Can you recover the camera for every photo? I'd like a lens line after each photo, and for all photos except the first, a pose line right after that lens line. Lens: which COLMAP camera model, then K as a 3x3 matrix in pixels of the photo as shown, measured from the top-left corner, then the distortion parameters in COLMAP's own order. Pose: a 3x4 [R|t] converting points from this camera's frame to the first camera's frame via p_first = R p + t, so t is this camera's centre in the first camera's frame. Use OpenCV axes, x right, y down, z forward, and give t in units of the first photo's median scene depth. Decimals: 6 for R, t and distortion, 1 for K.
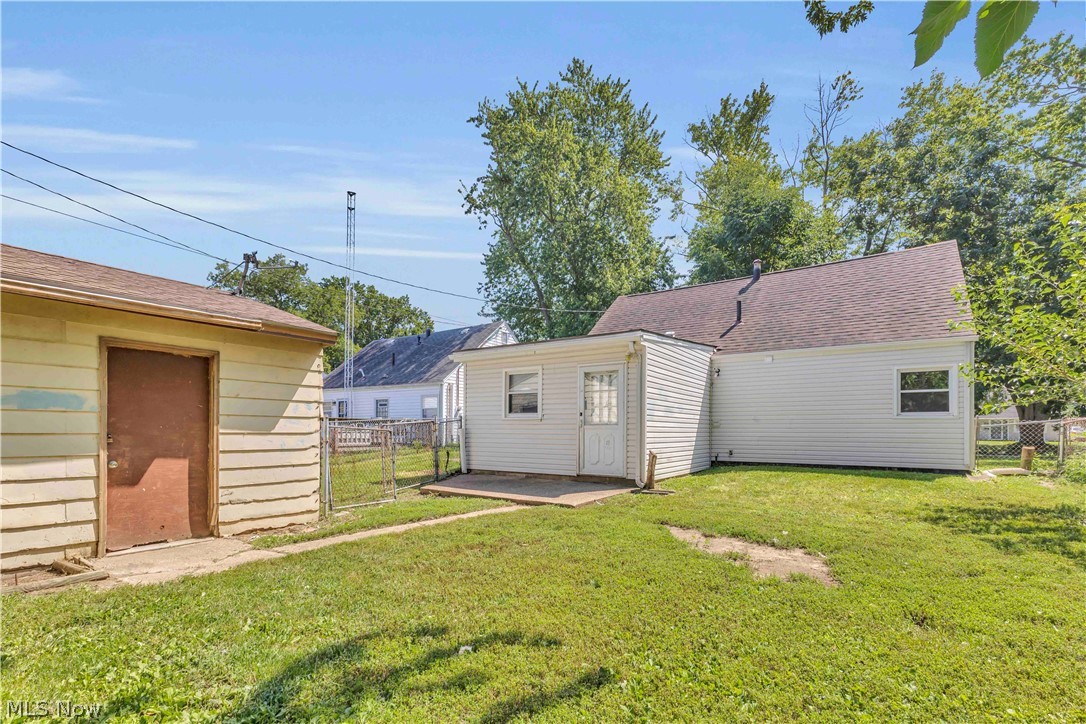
lens RADIAL K [[489.2, 0, 542.7], [0, 489.2, 410.4], [0, 0, 1]] dist [0.009973, 0.000402]
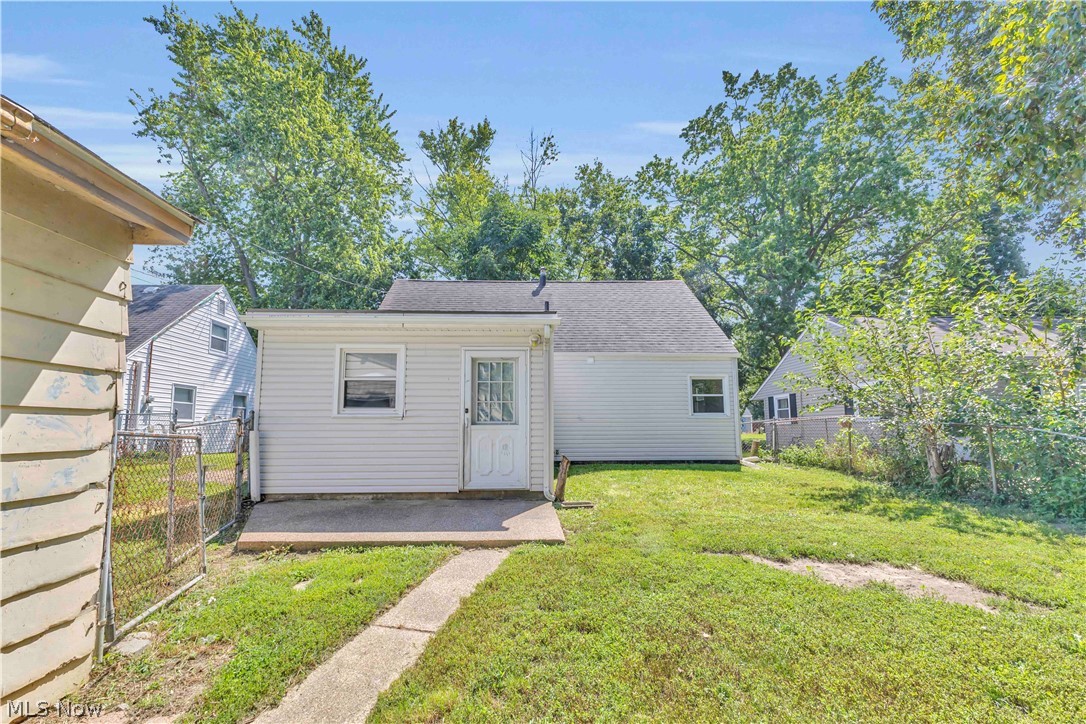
lens RADIAL K [[477.6, 0, 542.6], [0, 477.6, 372.6], [0, 0, 1]] dist [0.009530, -0.000396]
pose [[0.809185, 0.060477, 0.584433, -0.244242], [-0.017101, 0.996691, -0.079460, 0.005011], [-0.587305, 0.054303, 0.807542, 0.285330]]
